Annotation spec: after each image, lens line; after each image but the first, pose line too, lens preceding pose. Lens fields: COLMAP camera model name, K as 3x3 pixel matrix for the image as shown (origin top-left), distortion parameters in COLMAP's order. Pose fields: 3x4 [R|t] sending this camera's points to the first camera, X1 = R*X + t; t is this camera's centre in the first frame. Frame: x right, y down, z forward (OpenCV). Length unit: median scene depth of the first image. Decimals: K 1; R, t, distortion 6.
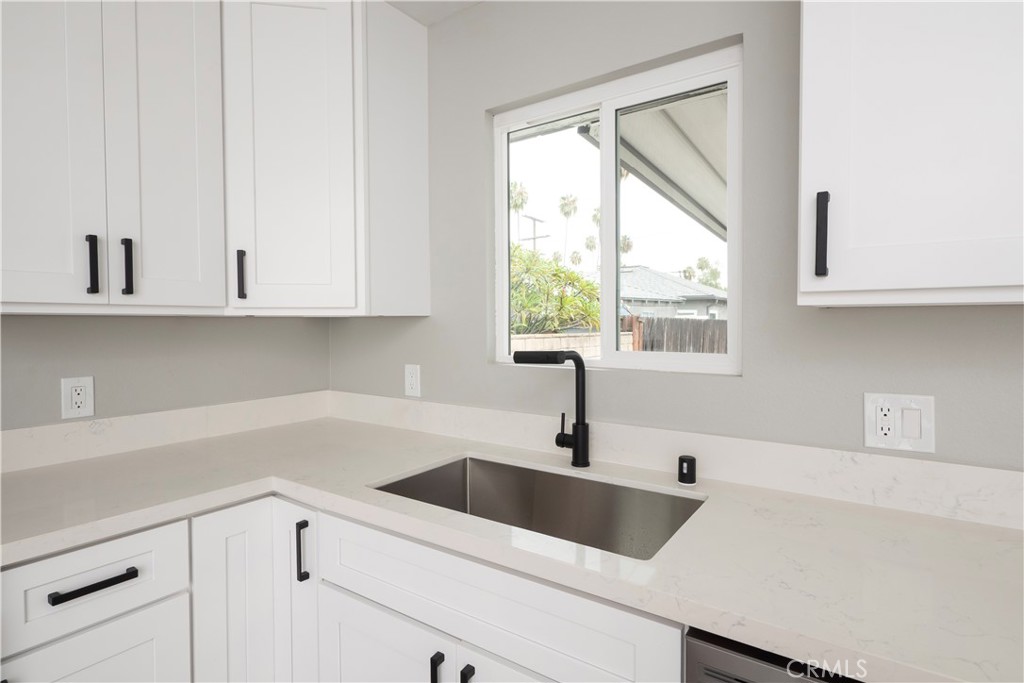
lens RADIAL K [[503.0, 0, 511.8], [0, 503.0, 333.1], [0, 0, 1]] dist [0.000452, 0.000049]
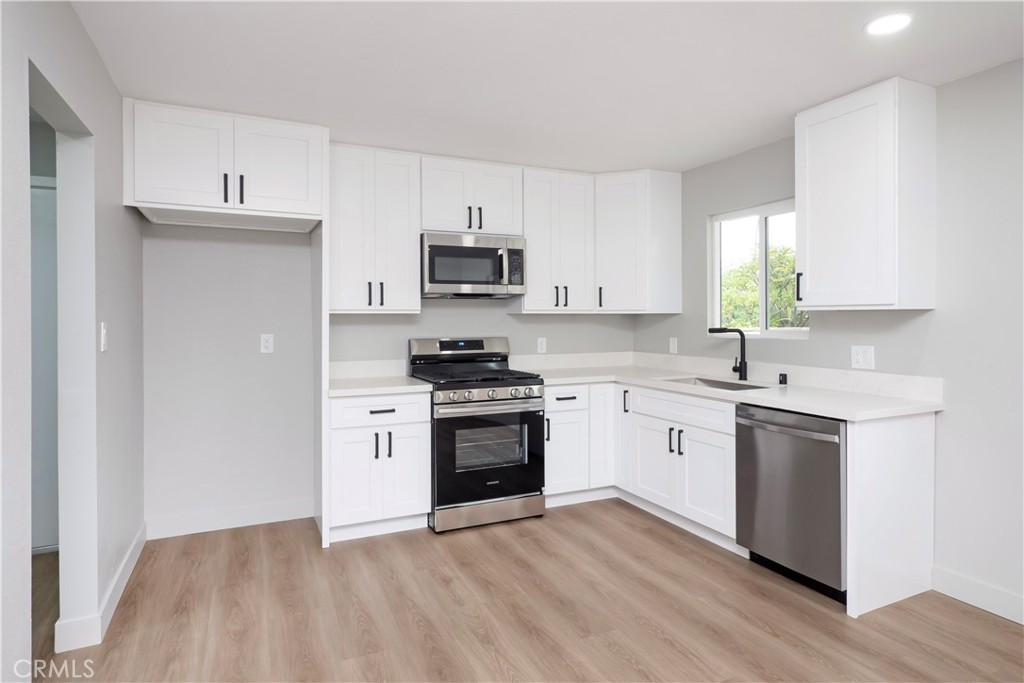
lens RADIAL K [[566.4, 0, 515.6], [0, 566.4, 318.8], [0, 0, 1]] dist [0.001520, 0.000126]
pose [[0.862105, 0.002080, -0.506726, 0.543654], [-0.011525, 0.999813, -0.015504, 0.039588], [0.506599, 0.019206, 0.861968, -1.708799]]
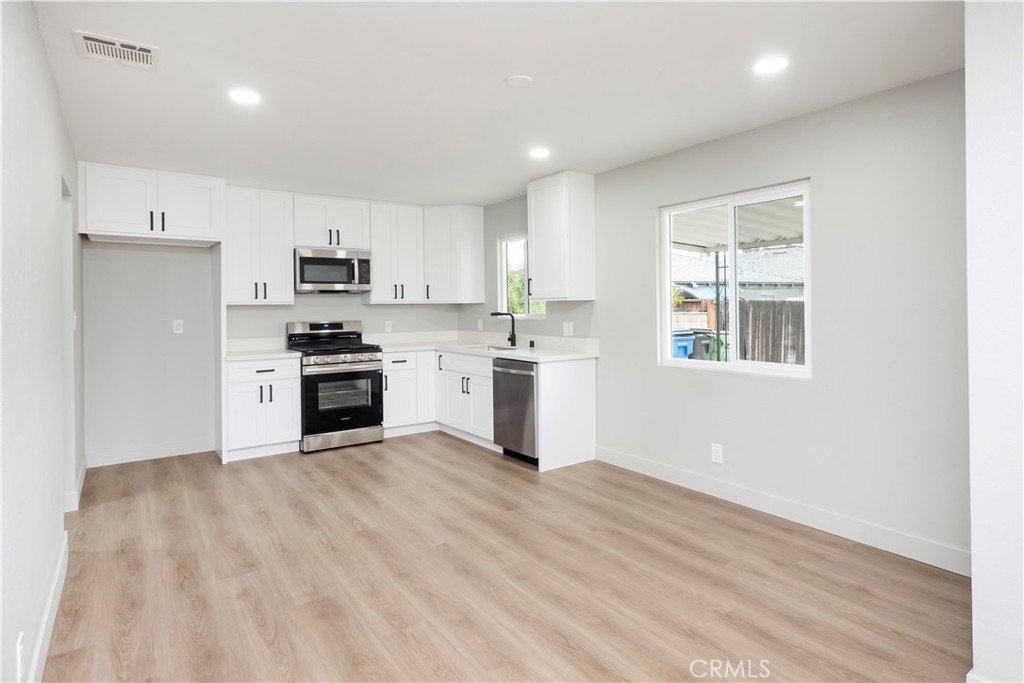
lens RADIAL K [[549.4, 0, 511.9], [0, 549.4, 306.5], [0, 0, 1]] dist [-0.002720, 0.000008]
pose [[0.935401, -0.005148, -0.353550, 1.474556], [-0.001568, 0.999824, -0.018709, 0.059302], [0.353584, 0.018055, 0.935229, -2.568479]]
